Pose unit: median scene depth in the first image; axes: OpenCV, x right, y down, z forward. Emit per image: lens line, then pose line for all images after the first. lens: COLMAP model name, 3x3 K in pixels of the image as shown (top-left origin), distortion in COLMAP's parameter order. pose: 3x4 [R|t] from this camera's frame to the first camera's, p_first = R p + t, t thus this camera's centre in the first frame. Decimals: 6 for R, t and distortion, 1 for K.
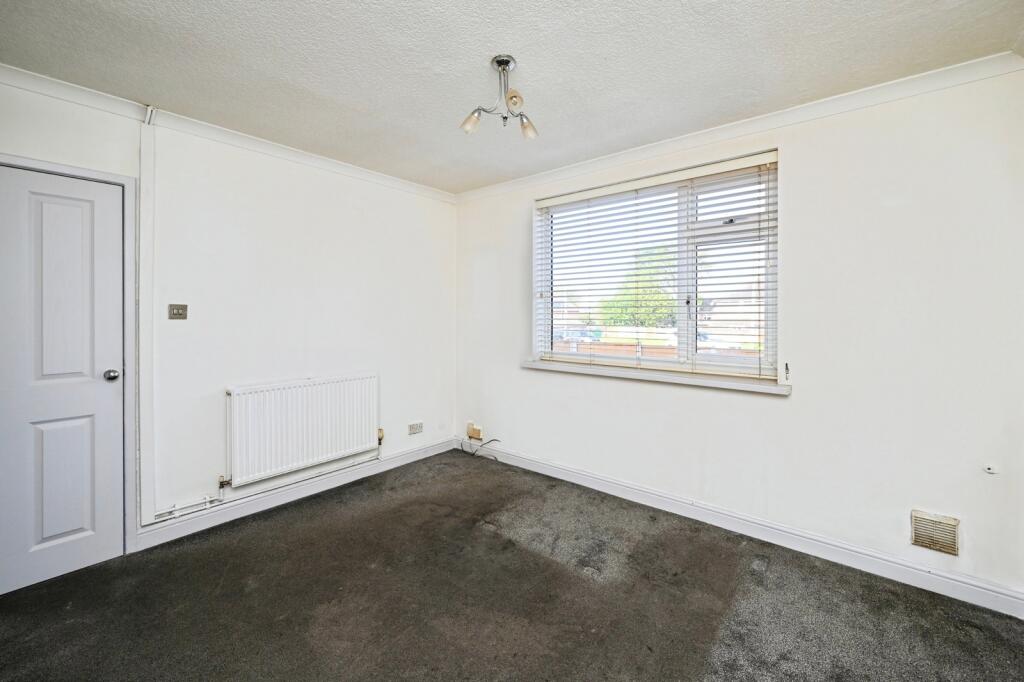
lens RADIAL K [[425.5, 0, 512.6], [0, 425.5, 312.0], [0, 0, 1]] dist [-0.003008, -0.000360]
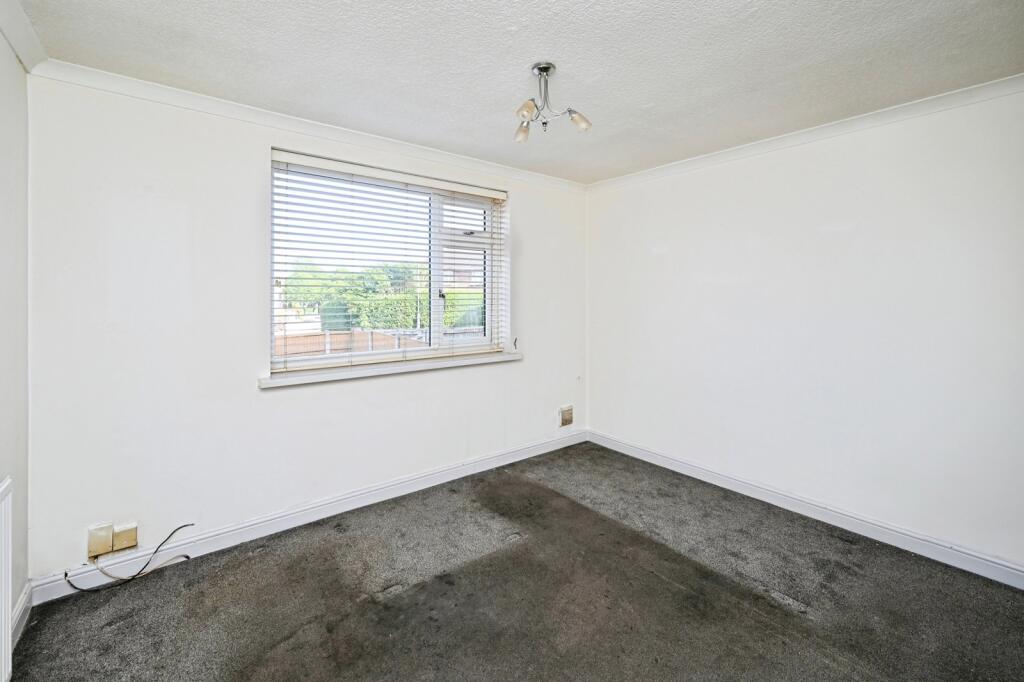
lens RADIAL K [[442.0, 0, 513.7], [0, 442.0, 294.3], [0, 0, 1]] dist [-0.000842, -0.000048]
pose [[0.192973, 0.003402, 0.981198, -0.779474], [-0.005116, 0.999984, -0.002461, -0.027160], [-0.981191, -0.004545, 0.192988, 0.622971]]
